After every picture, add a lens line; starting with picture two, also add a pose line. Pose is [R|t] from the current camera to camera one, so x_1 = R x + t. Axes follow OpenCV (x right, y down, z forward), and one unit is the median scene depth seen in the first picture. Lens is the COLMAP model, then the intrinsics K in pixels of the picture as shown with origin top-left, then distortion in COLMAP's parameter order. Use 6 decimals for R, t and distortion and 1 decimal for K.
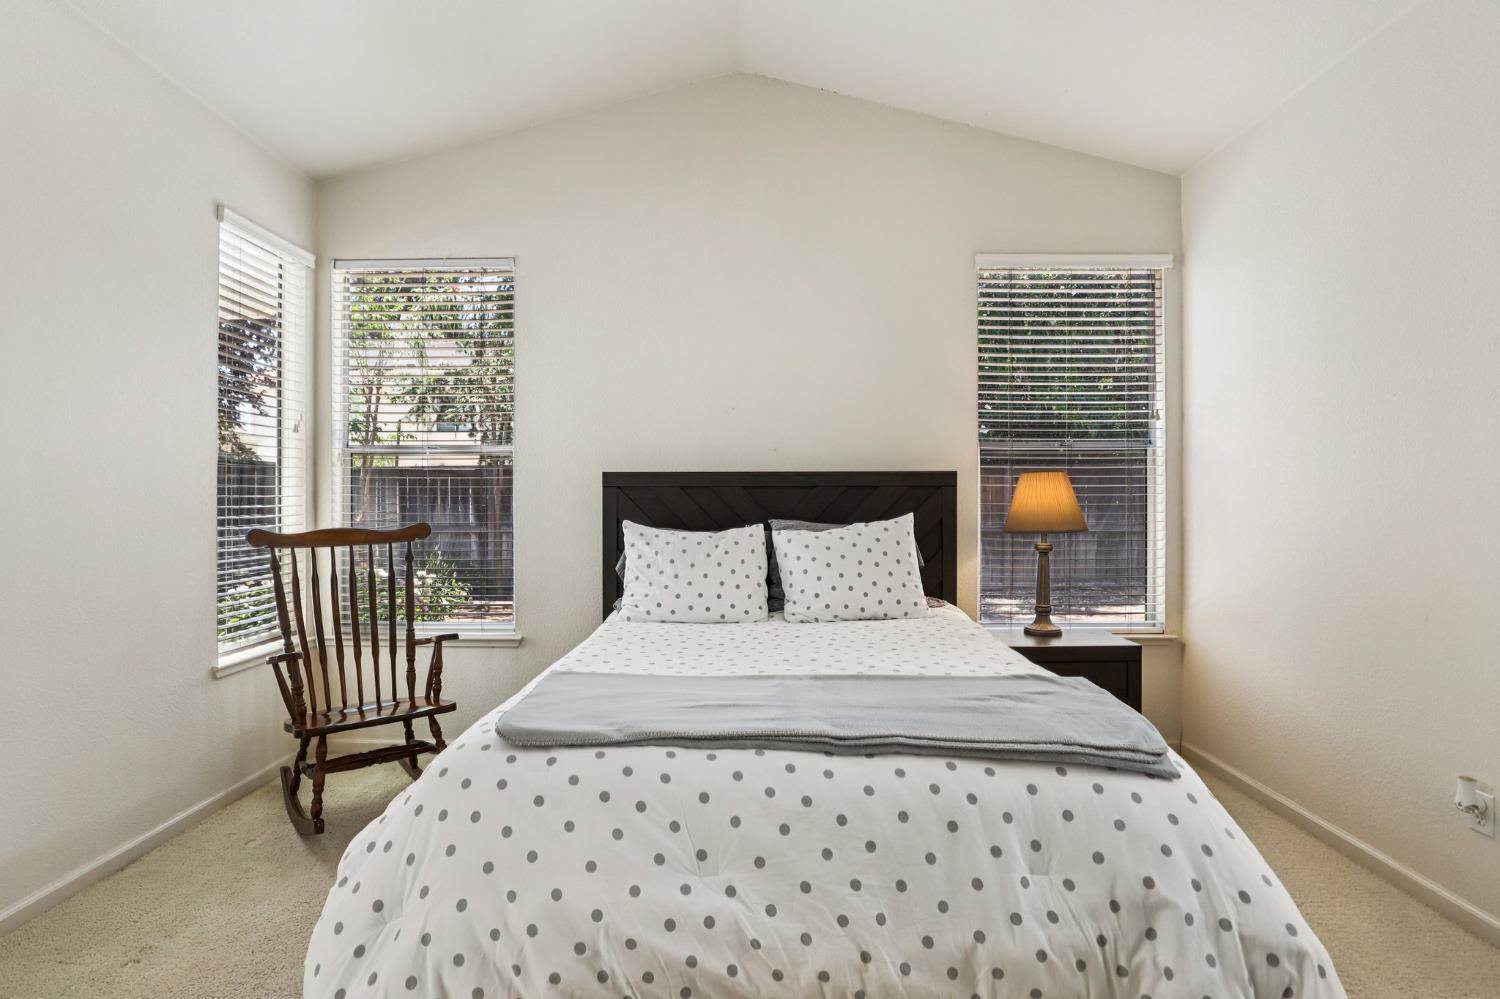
lens RADIAL K [[744.1, 0, 750.0], [0, 744.1, 499.5], [0, 0, 1]] dist [-0.019150, -0.000214]
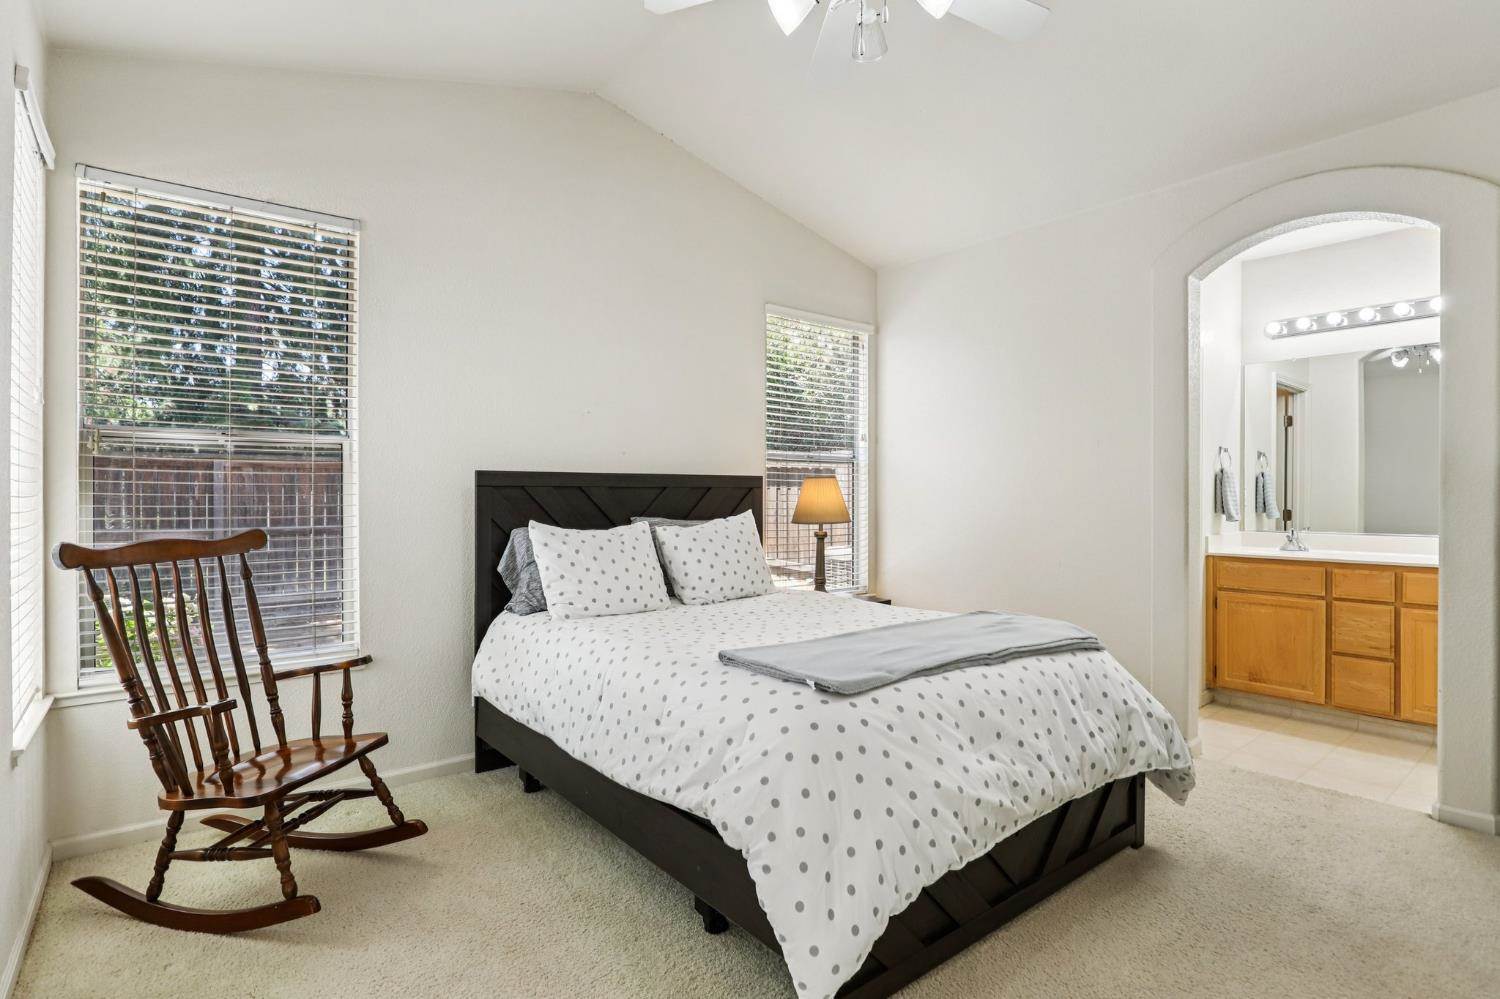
lens RADIAL K [[730.6, 0, 750.0], [0, 730.6, 499.5], [0, 0, 1]] dist [-0.017830, 0.000267]
pose [[0.777326, -0.002095, 0.629094, -0.580272], [0.001207, 0.999998, 0.001839, -0.001108], [-0.629097, -0.000670, 0.777327, 0.066202]]
